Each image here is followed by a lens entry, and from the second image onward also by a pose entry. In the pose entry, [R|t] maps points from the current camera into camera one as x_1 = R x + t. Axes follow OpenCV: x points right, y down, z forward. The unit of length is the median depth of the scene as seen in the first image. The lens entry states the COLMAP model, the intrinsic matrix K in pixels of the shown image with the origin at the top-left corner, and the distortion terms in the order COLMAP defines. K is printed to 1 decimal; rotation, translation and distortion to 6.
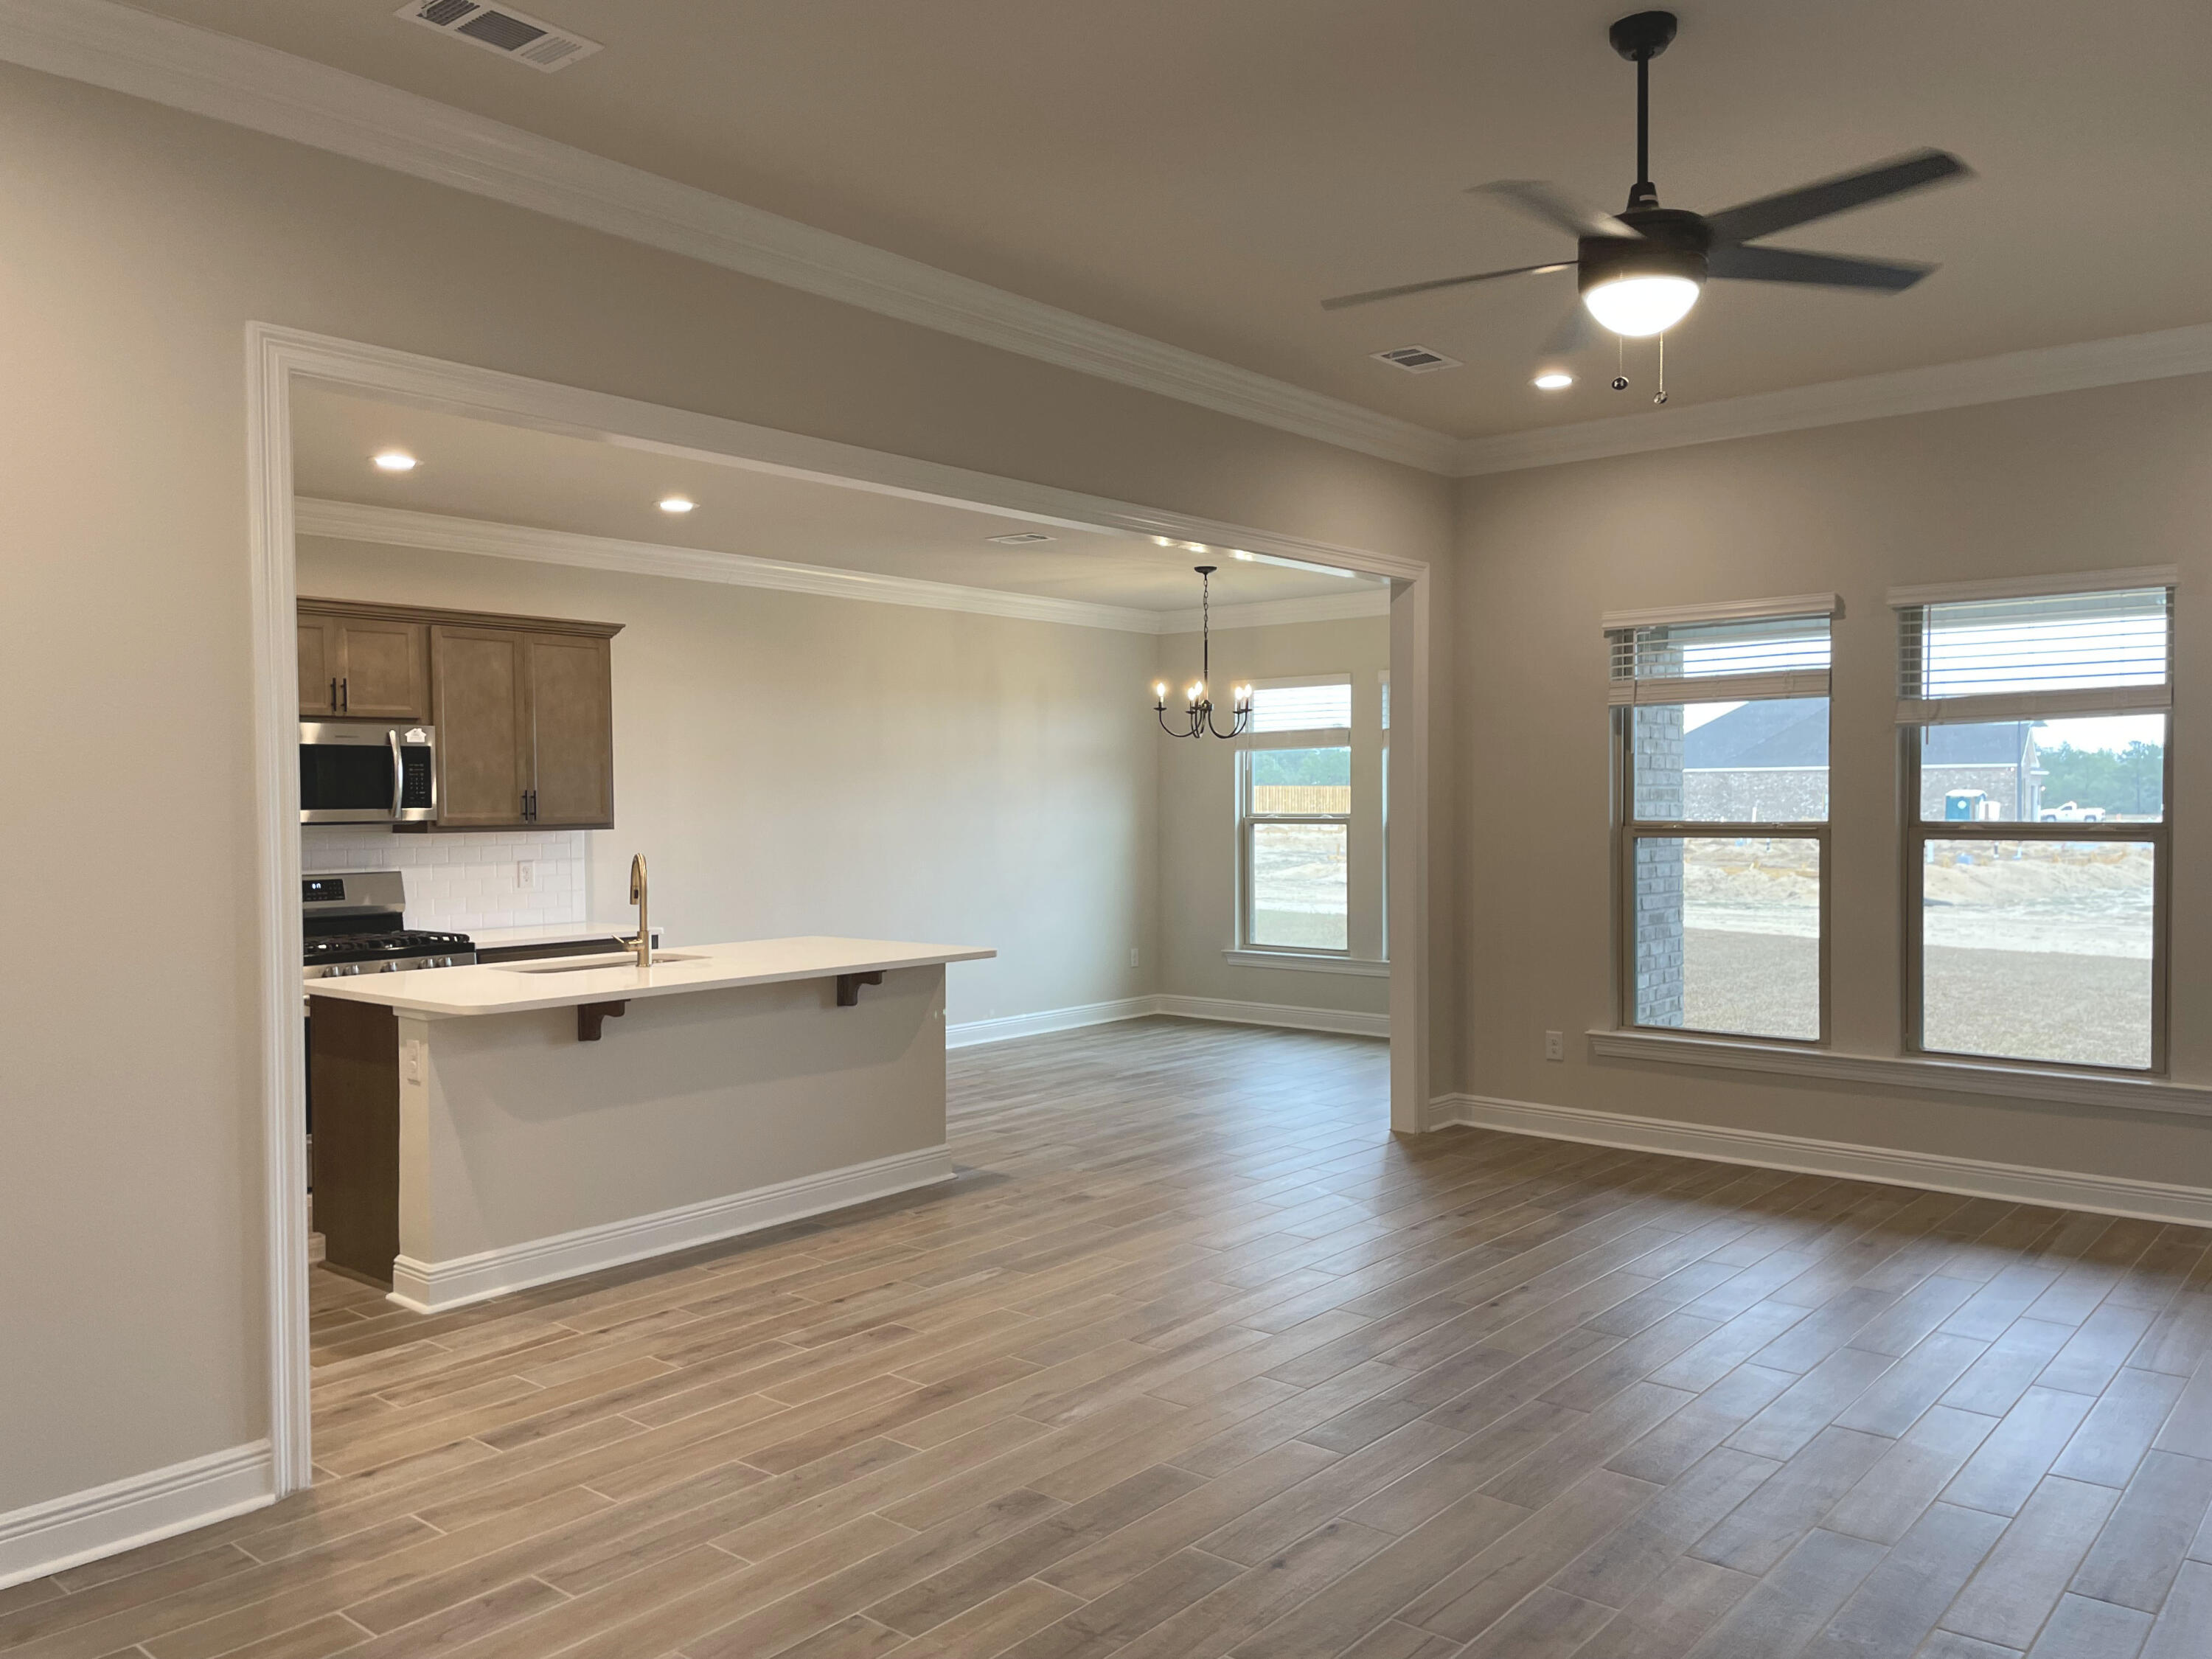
lens RADIAL K [[1635.0, 0, 1113.1], [0, 1635.0, 829.1], [0, 0, 1]] dist [0.092057, -0.118799]
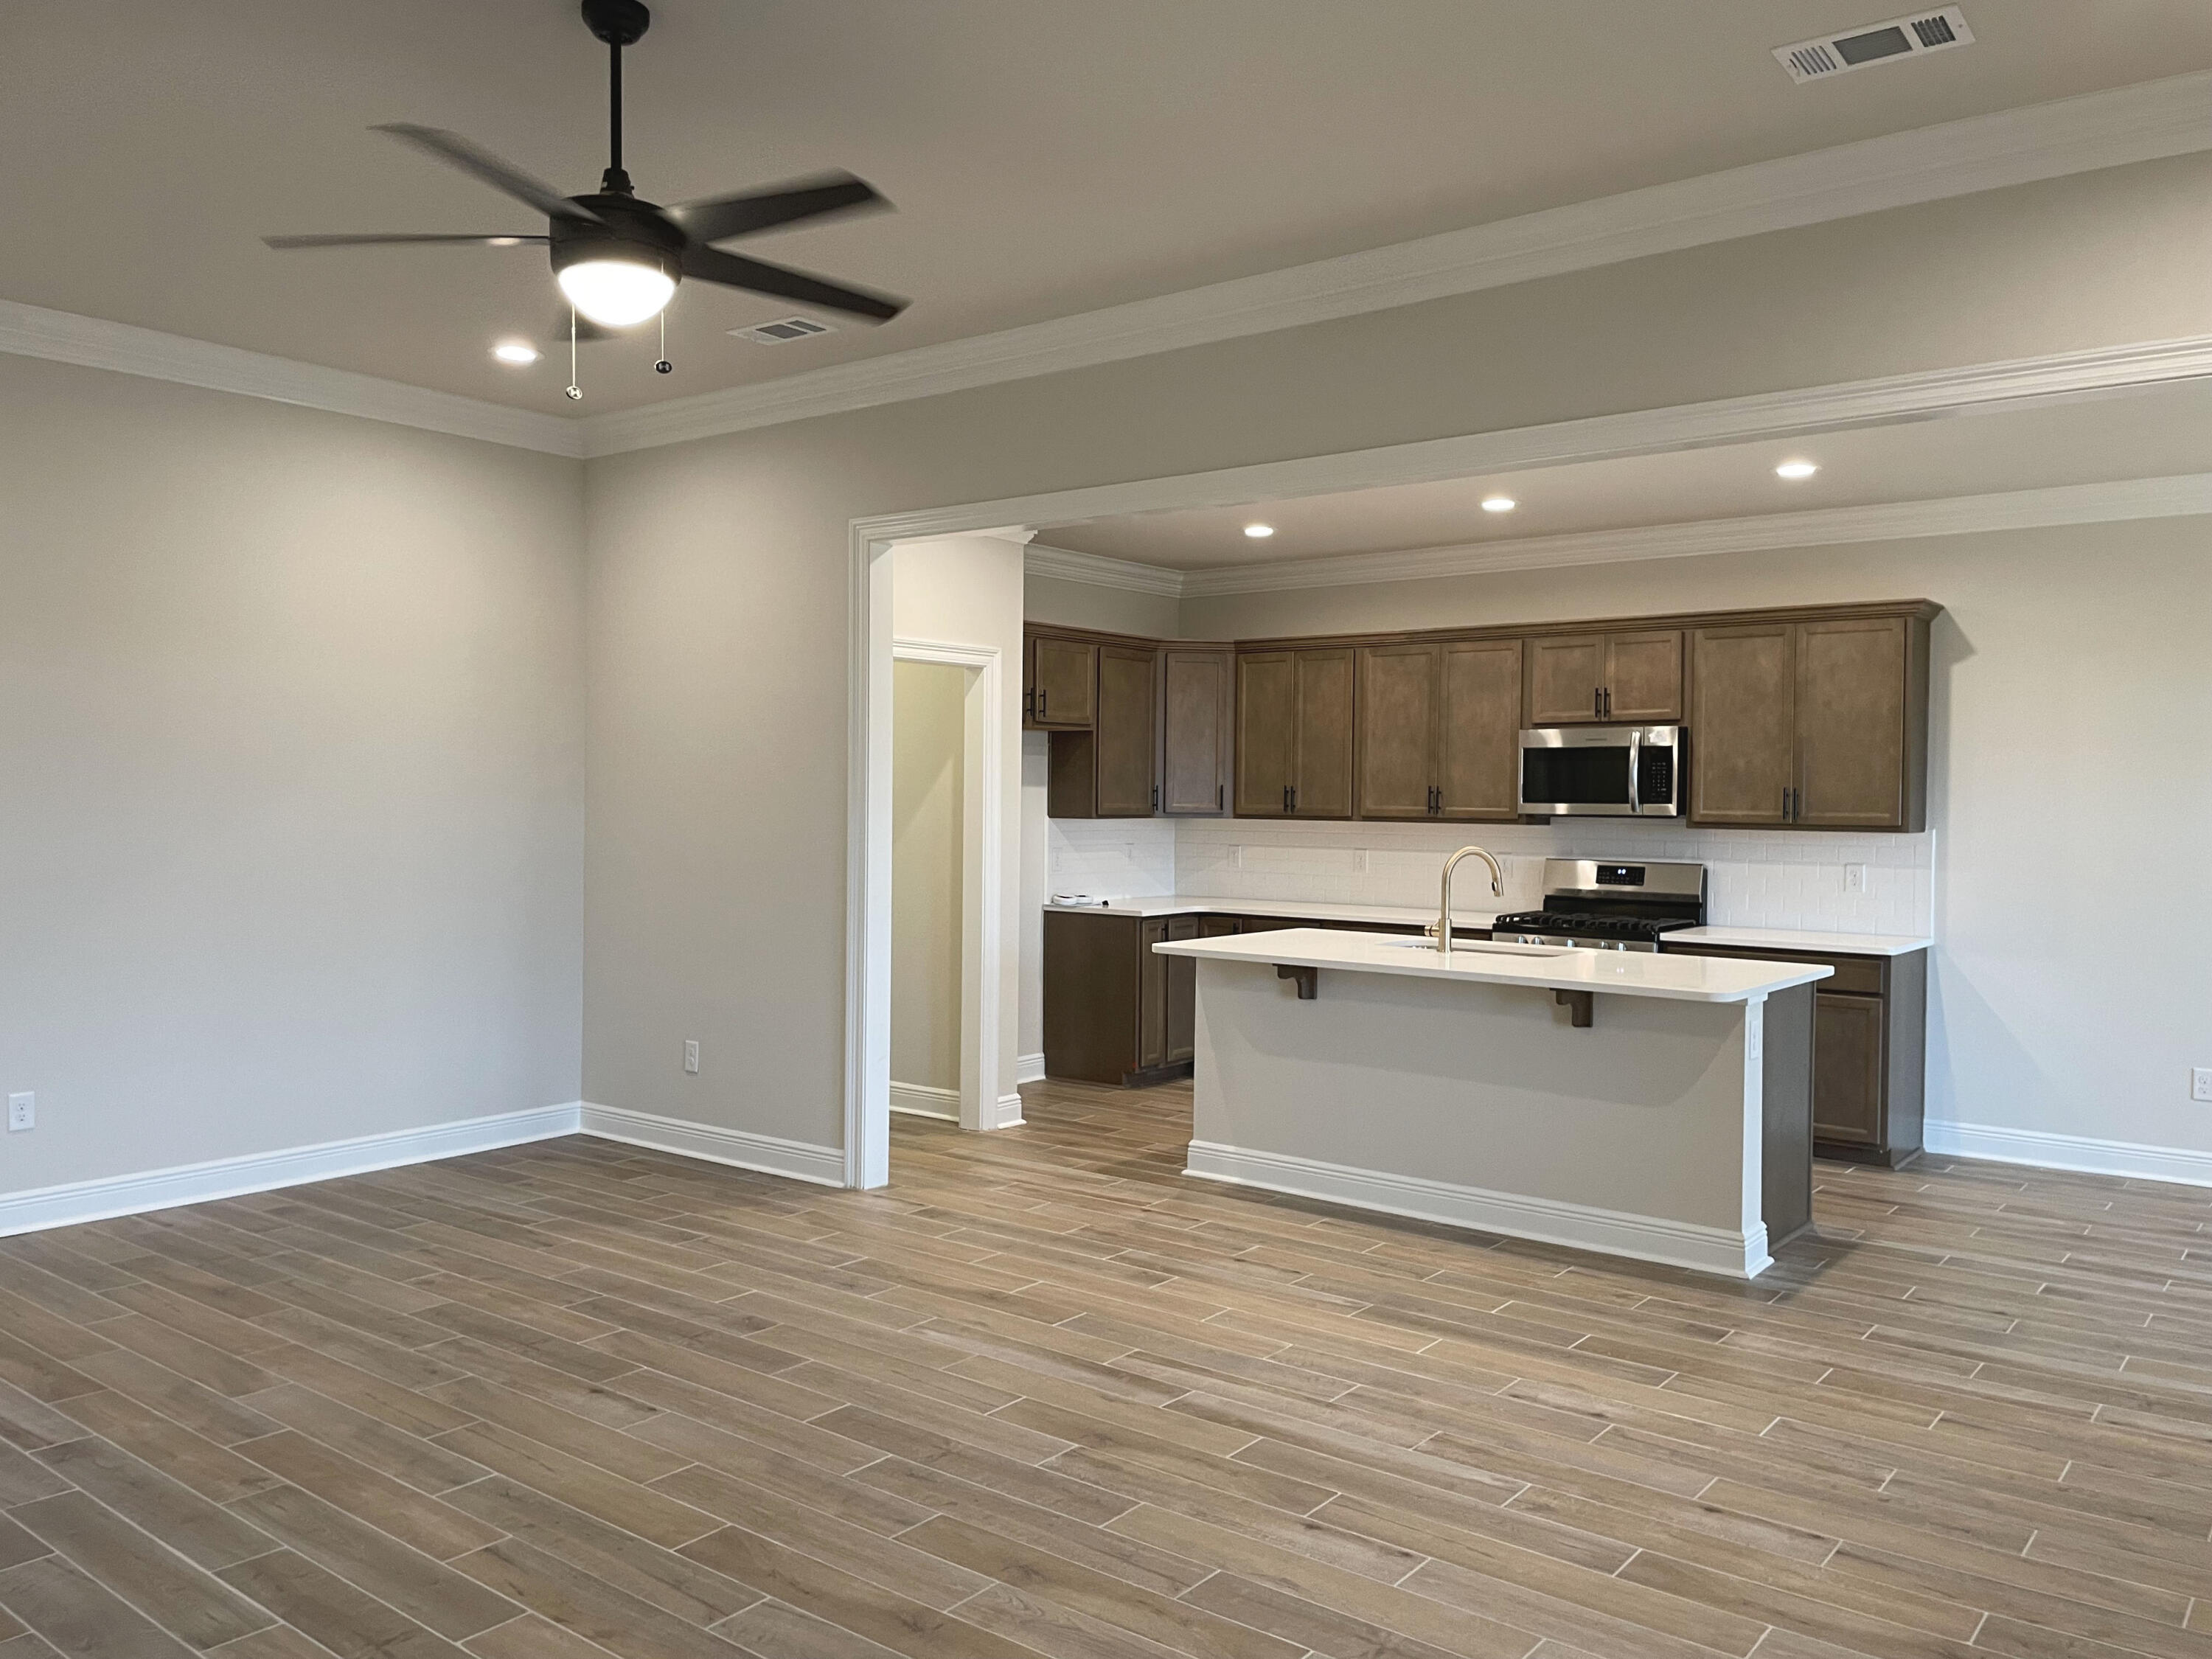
lens RADIAL K [[1635.0, 0, 1113.1], [0, 1635.0, 829.1], [0, 0, 1]] dist [0.092057, -0.118799]
pose [[0.059839, 0.030972, -0.997727, 0.628446], [-0.030023, 0.999122, 0.029215, -0.017219], [0.997756, 0.028206, 0.060716, 0.594342]]
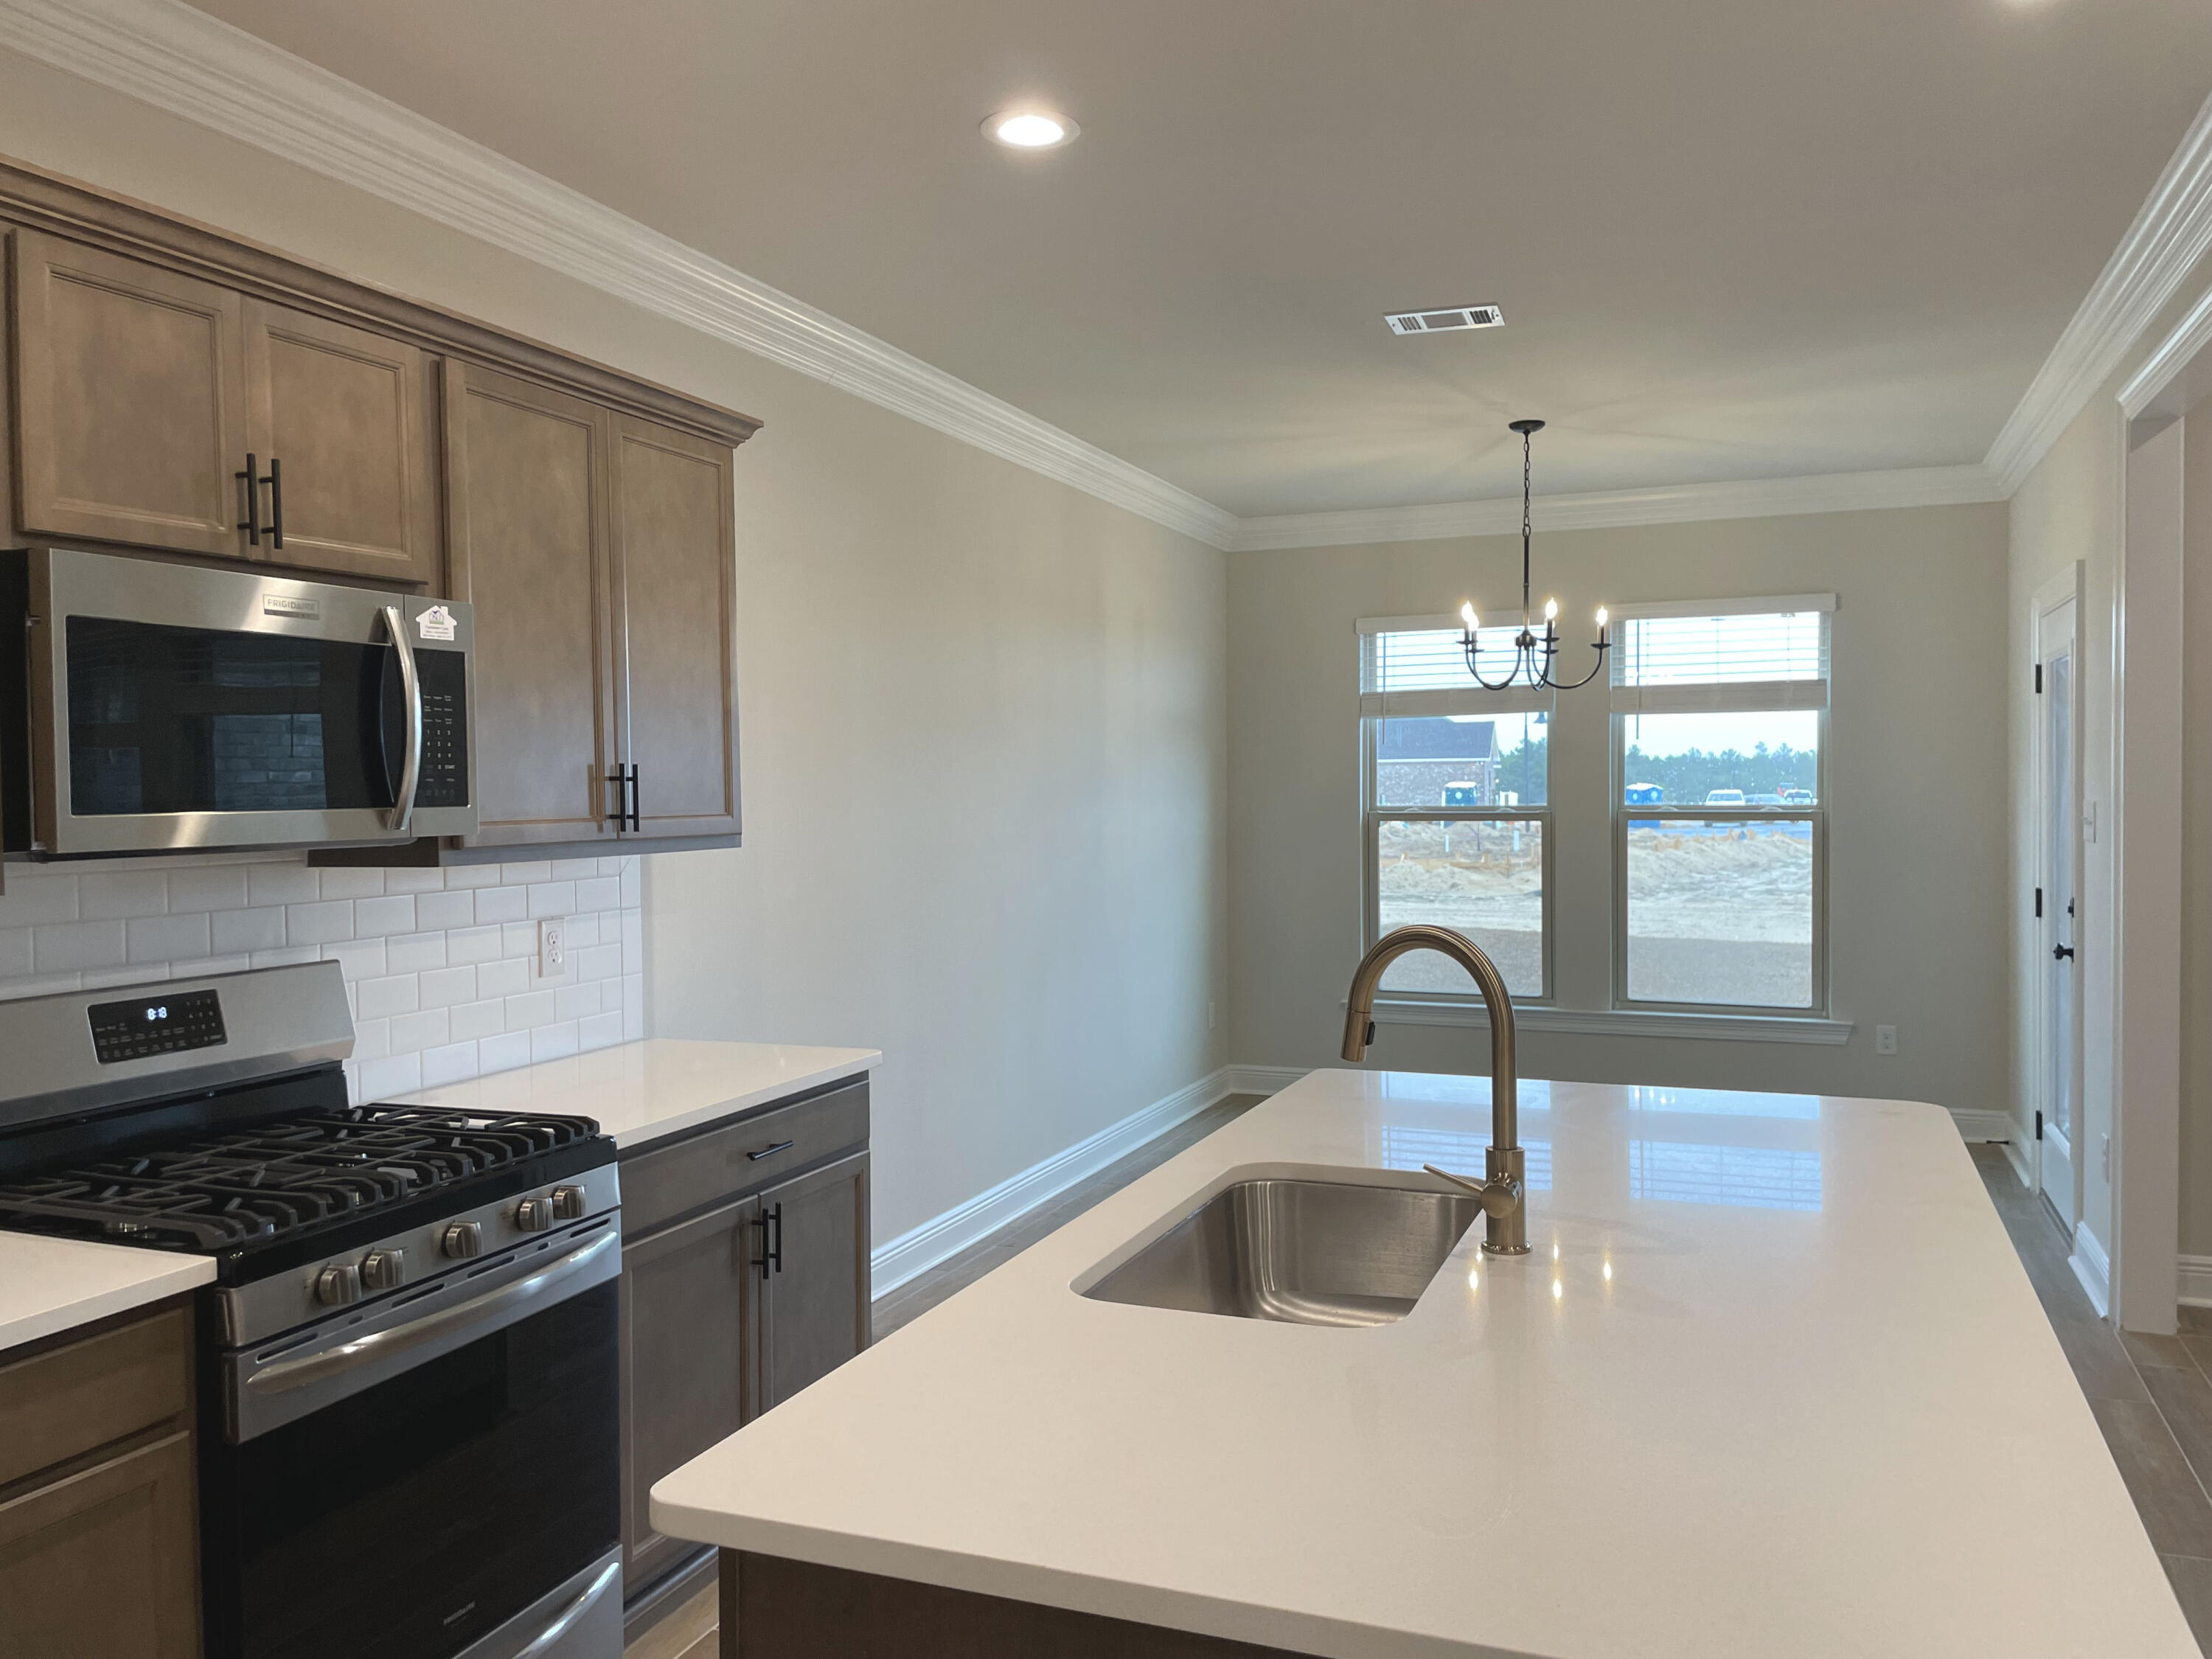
lens RADIAL K [[1635.0, 0, 1113.1], [0, 1635.0, 829.1], [0, 0, 1]] dist [0.092057, -0.118799]
pose [[0.950049, -0.010542, 0.311922, -0.396901], [0.009270, 0.999942, 0.005562, -0.007781], [-0.311963, -0.002393, 0.950091, 0.579495]]
